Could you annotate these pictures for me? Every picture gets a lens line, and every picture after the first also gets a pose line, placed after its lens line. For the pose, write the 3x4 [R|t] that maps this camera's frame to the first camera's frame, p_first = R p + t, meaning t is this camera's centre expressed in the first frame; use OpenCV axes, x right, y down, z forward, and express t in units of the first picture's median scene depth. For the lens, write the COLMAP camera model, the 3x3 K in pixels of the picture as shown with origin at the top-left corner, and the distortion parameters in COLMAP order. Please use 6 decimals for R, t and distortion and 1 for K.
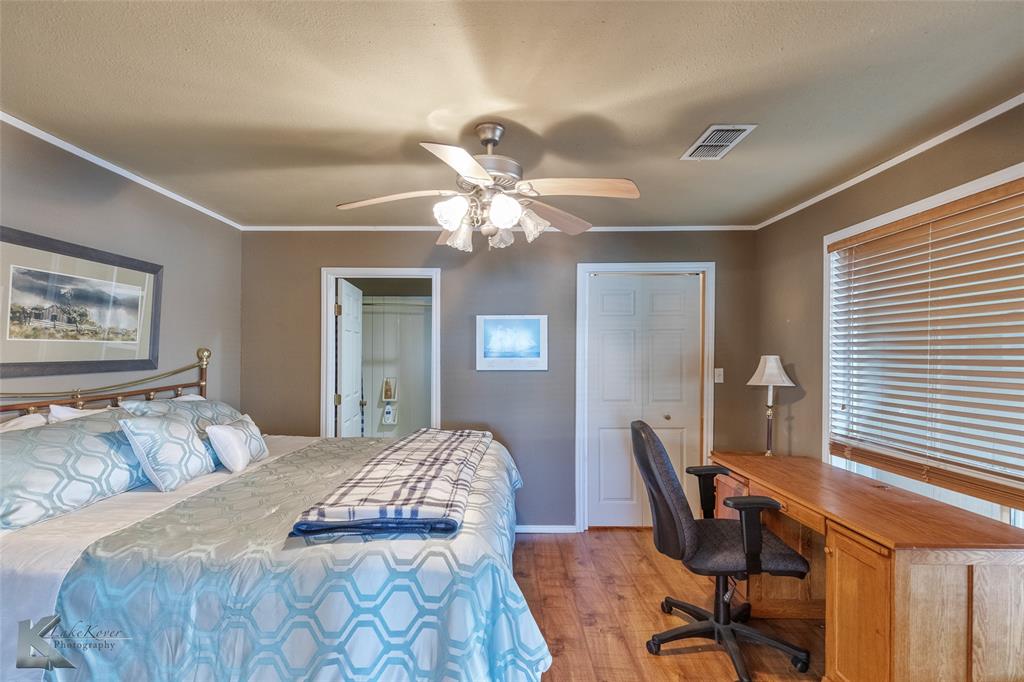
lens RADIAL K [[461.3, 0, 508.6], [0, 461.3, 352.5], [0, 0, 1]] dist [0.003194, 0.000214]
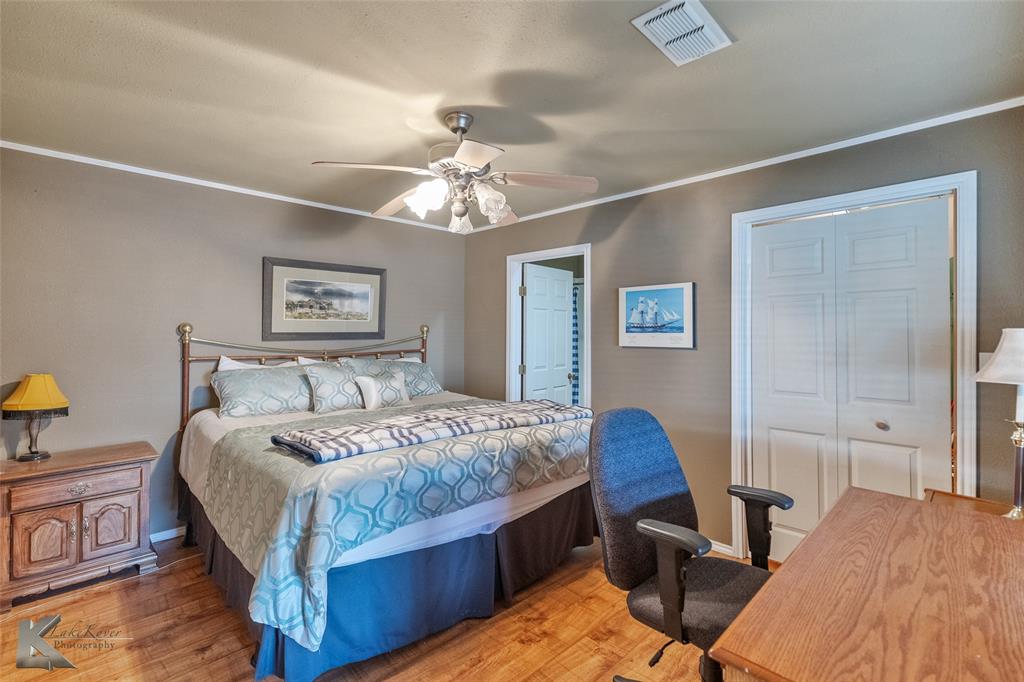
lens RADIAL K [[463.7, 0, 512.1], [0, 463.7, 325.4], [0, 0, 1]] dist [-0.001323, -0.000250]
pose [[0.712300, -0.008096, -0.701829, 0.589910], [-0.002434, 0.999899, -0.014005, 0.013046], [0.701871, 0.011684, 0.712208, 0.233062]]
